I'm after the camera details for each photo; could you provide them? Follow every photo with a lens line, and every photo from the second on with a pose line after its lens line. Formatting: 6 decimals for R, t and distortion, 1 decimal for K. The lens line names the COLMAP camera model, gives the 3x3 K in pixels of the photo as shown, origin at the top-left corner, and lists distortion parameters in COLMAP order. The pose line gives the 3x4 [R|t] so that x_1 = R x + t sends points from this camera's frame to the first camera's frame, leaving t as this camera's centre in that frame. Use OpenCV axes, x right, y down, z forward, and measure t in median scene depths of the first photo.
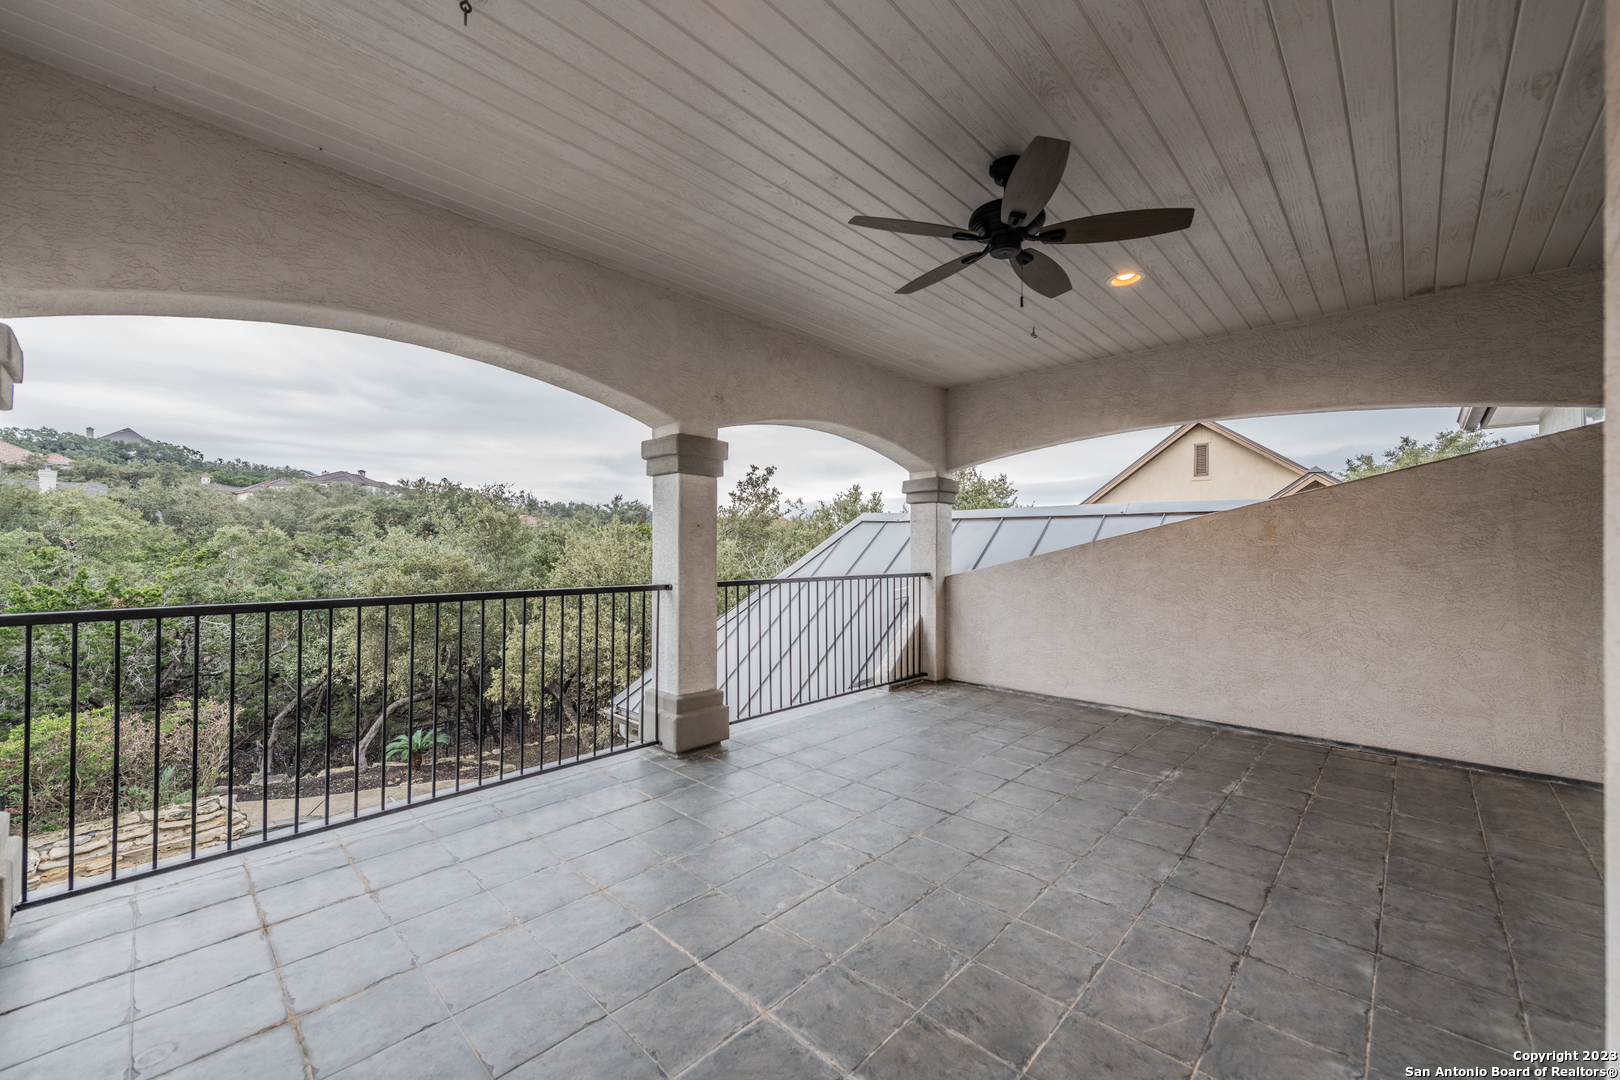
lens RADIAL K [[642.9, 0, 805.2], [0, 642.9, 540.1], [0, 0, 1]] dist [0.007935, 0.000082]
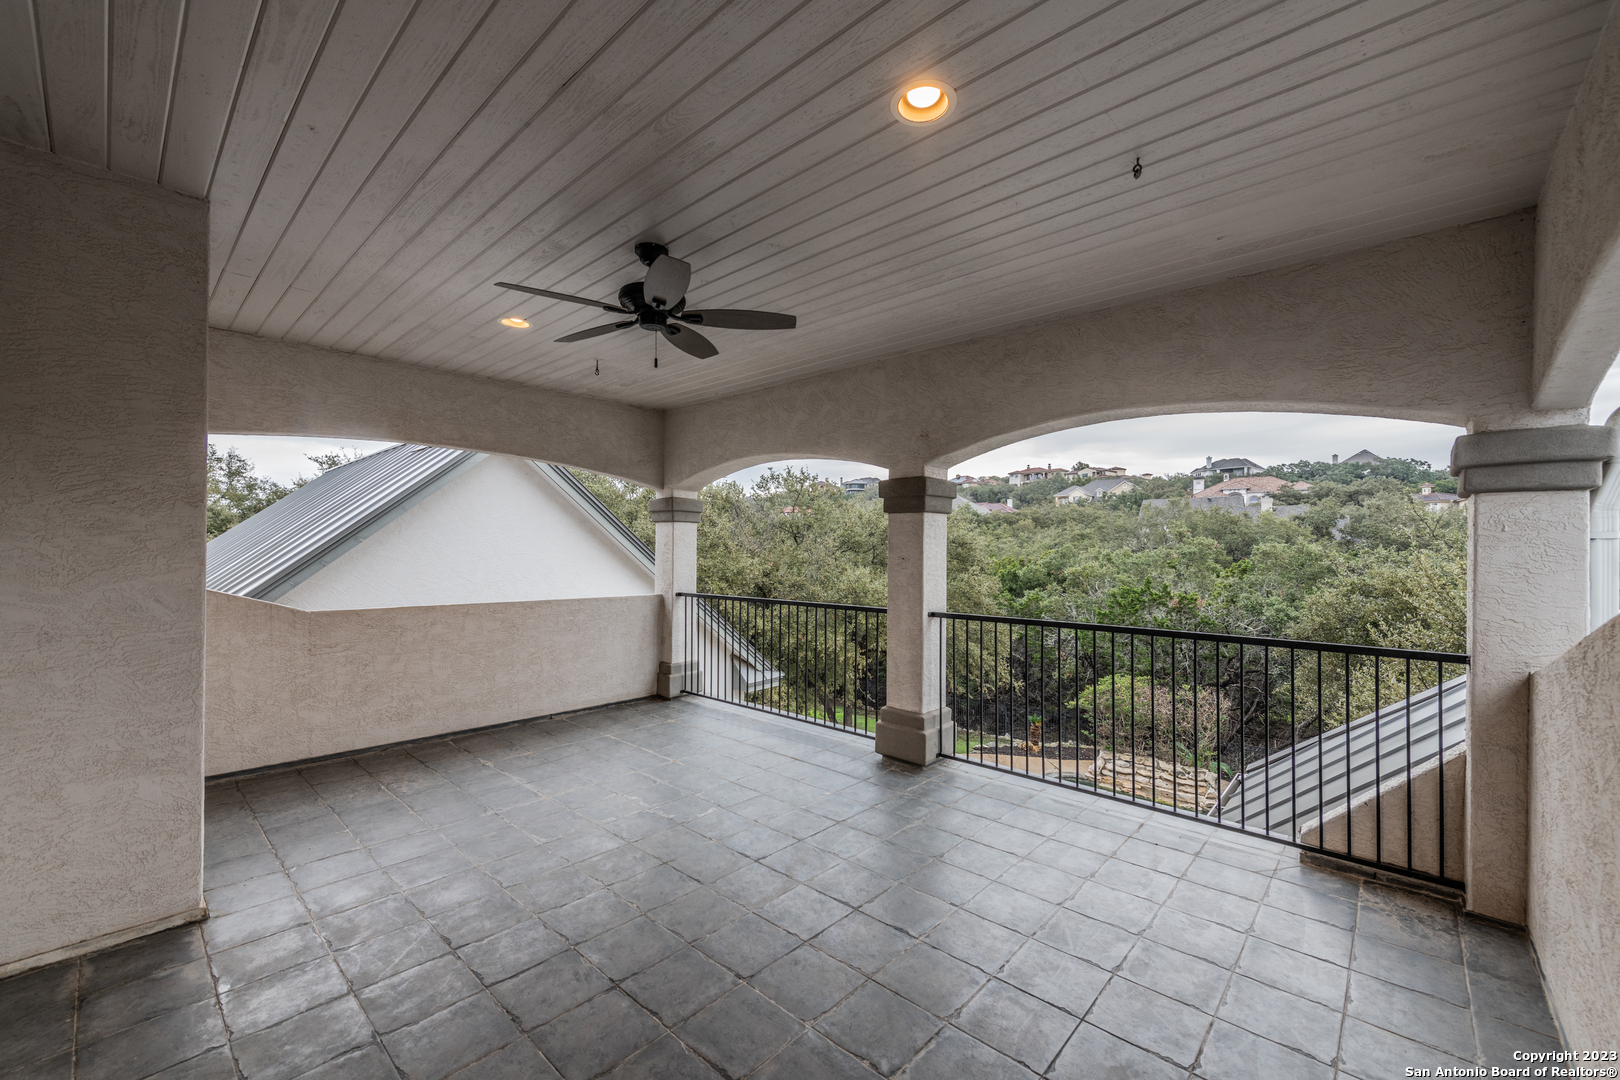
lens RADIAL K [[642.9, 0, 805.5], [0, 642.9, 546.2], [0, 0, 1]] dist [0.007935, 0.000082]
pose [[0.009922, -0.012039, -0.999878, 0.872297], [0.006178, 0.999909, -0.011979, -0.029768], [0.999932, -0.006059, 0.009996, 0.765774]]
